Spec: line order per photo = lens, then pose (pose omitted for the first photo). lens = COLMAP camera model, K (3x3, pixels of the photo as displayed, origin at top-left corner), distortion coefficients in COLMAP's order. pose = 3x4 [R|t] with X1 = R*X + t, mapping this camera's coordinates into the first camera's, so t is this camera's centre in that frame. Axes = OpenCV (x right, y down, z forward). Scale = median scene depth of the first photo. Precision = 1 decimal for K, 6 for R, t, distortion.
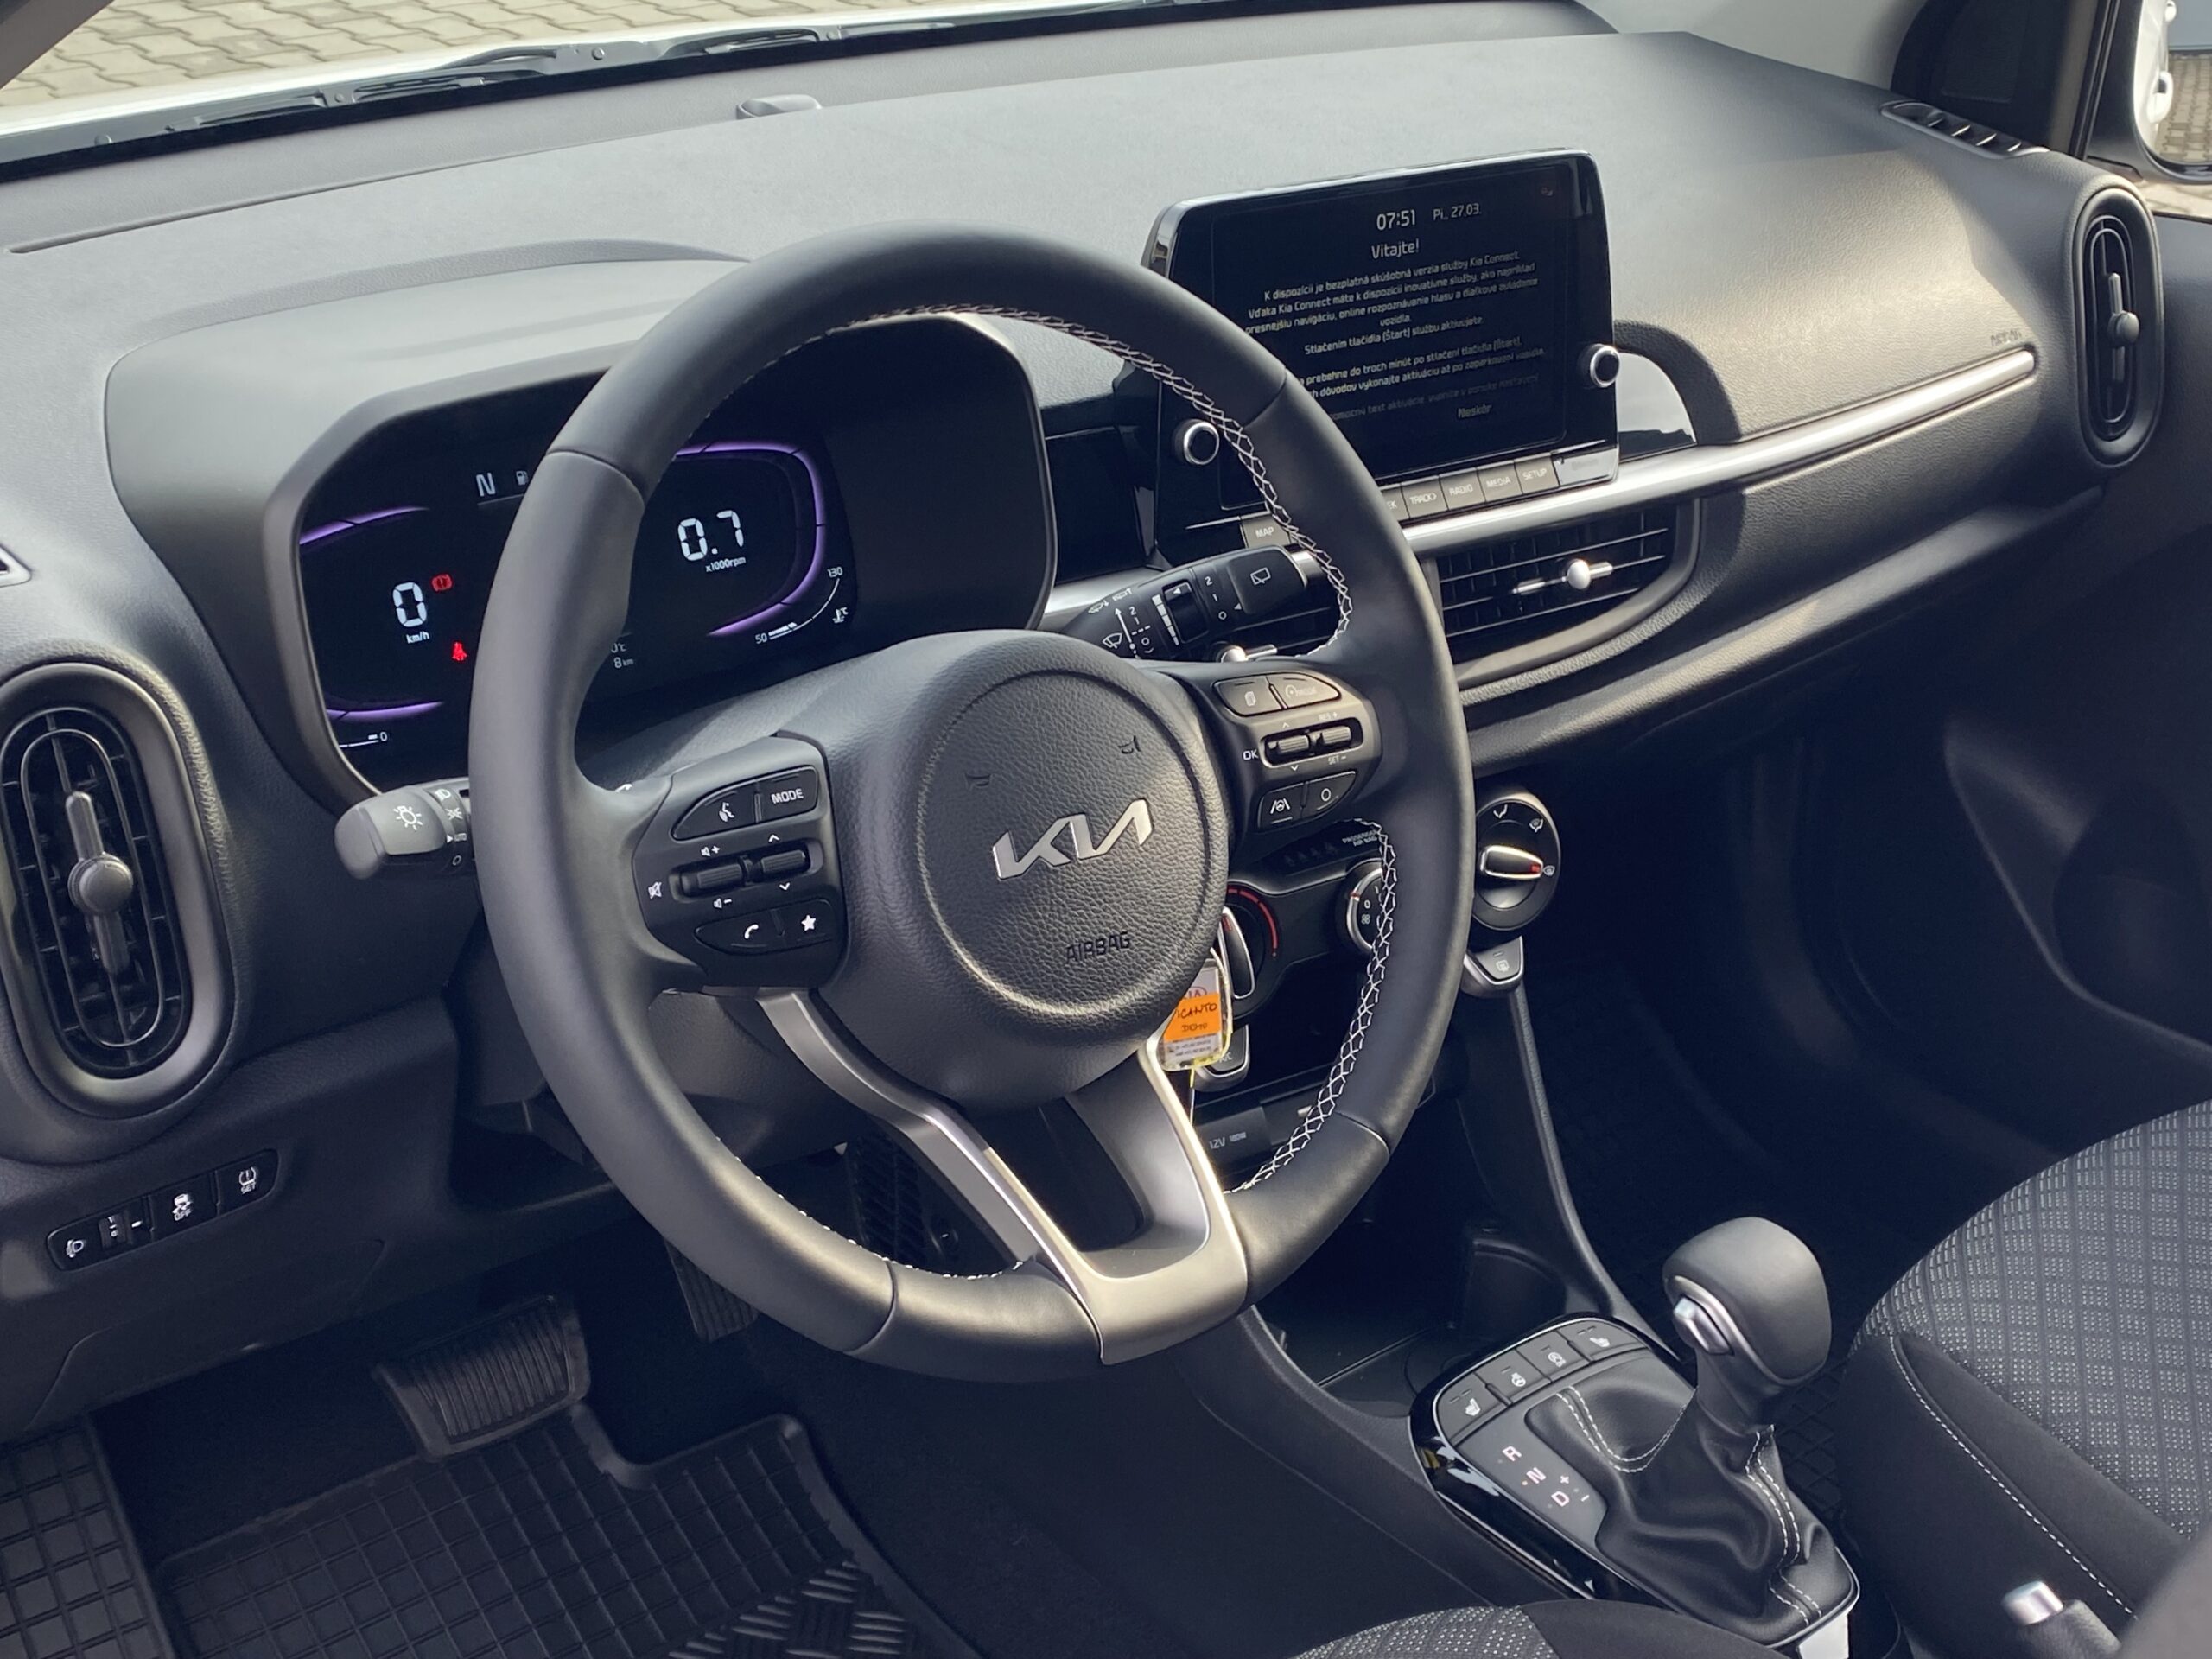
lens RADIAL K [[2820.0, 0, 1119.1], [0, 2820.0, 844.6], [0, 0, 1]] dist [0.024235, 0.000000]
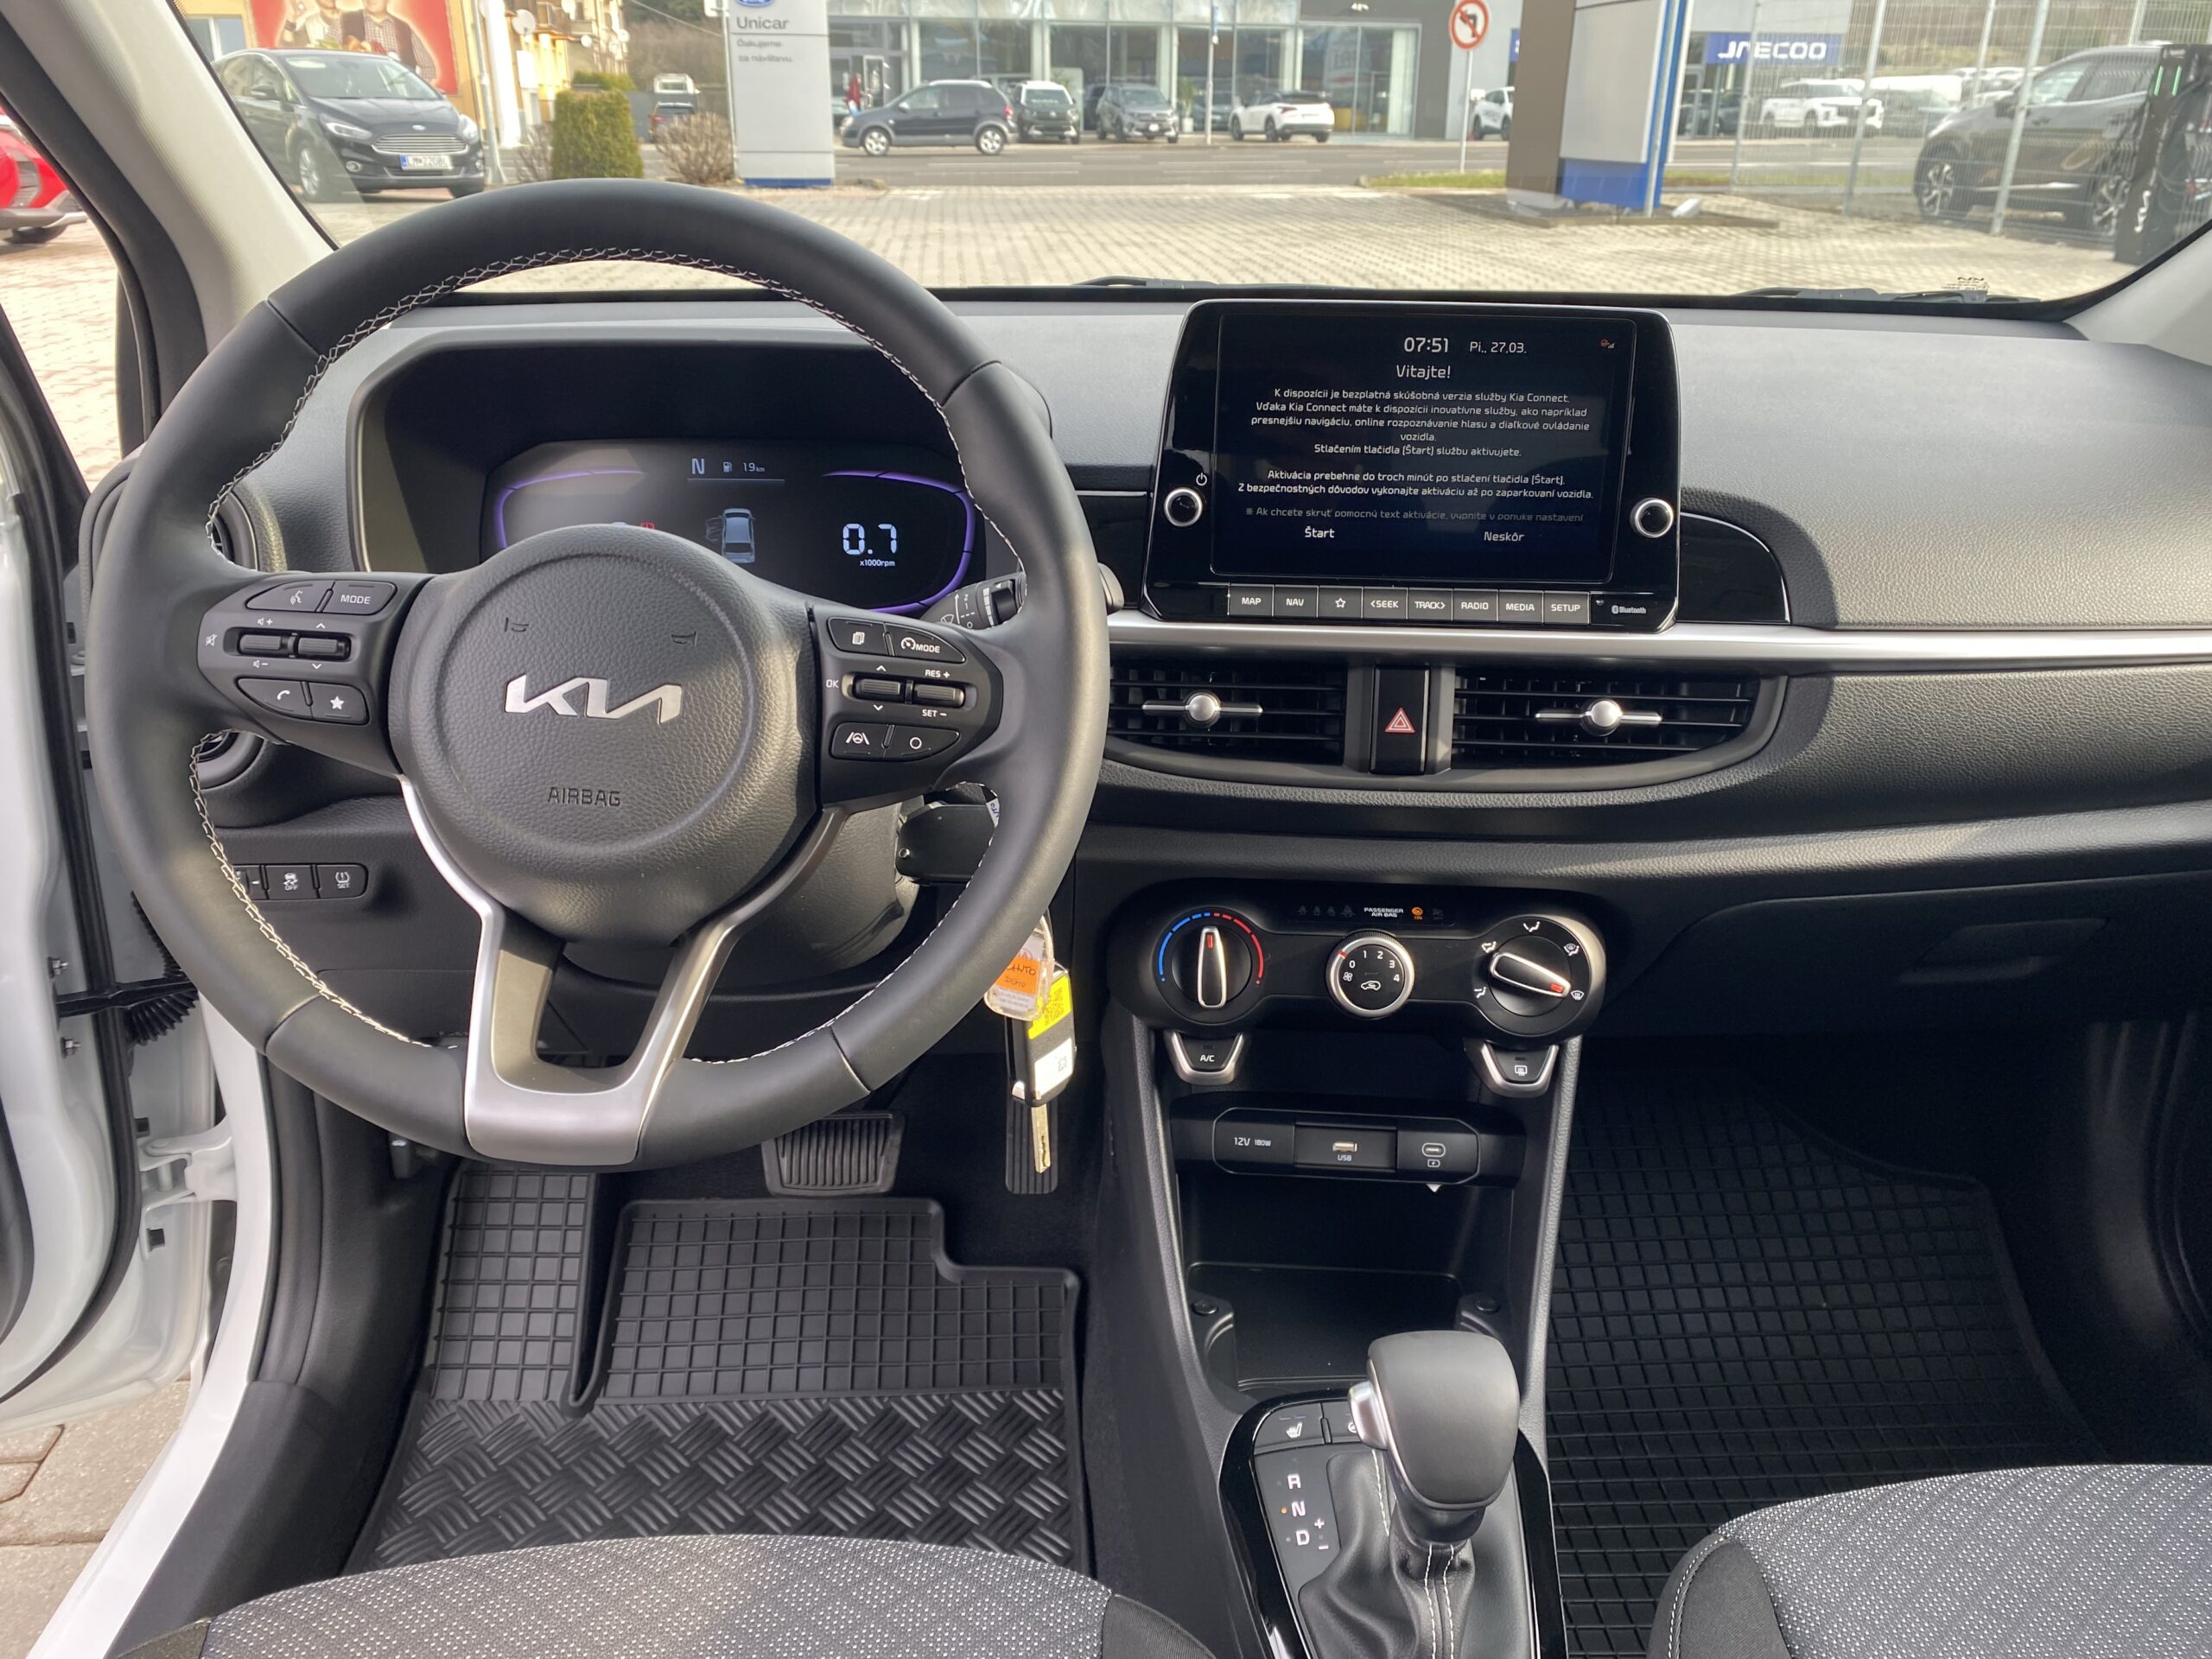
lens RADIAL K [[1692.5, 0, 1114.0], [0, 1692.5, 839.3], [0, 0, 1]] dist [-0.005468, 0.017320]
pose [[0.805407, 0.211644, -0.553648, 0.403917], [-0.258775, 0.965911, -0.007207, 0.002423], [0.533249, 0.149075, 0.832720, 0.407440]]
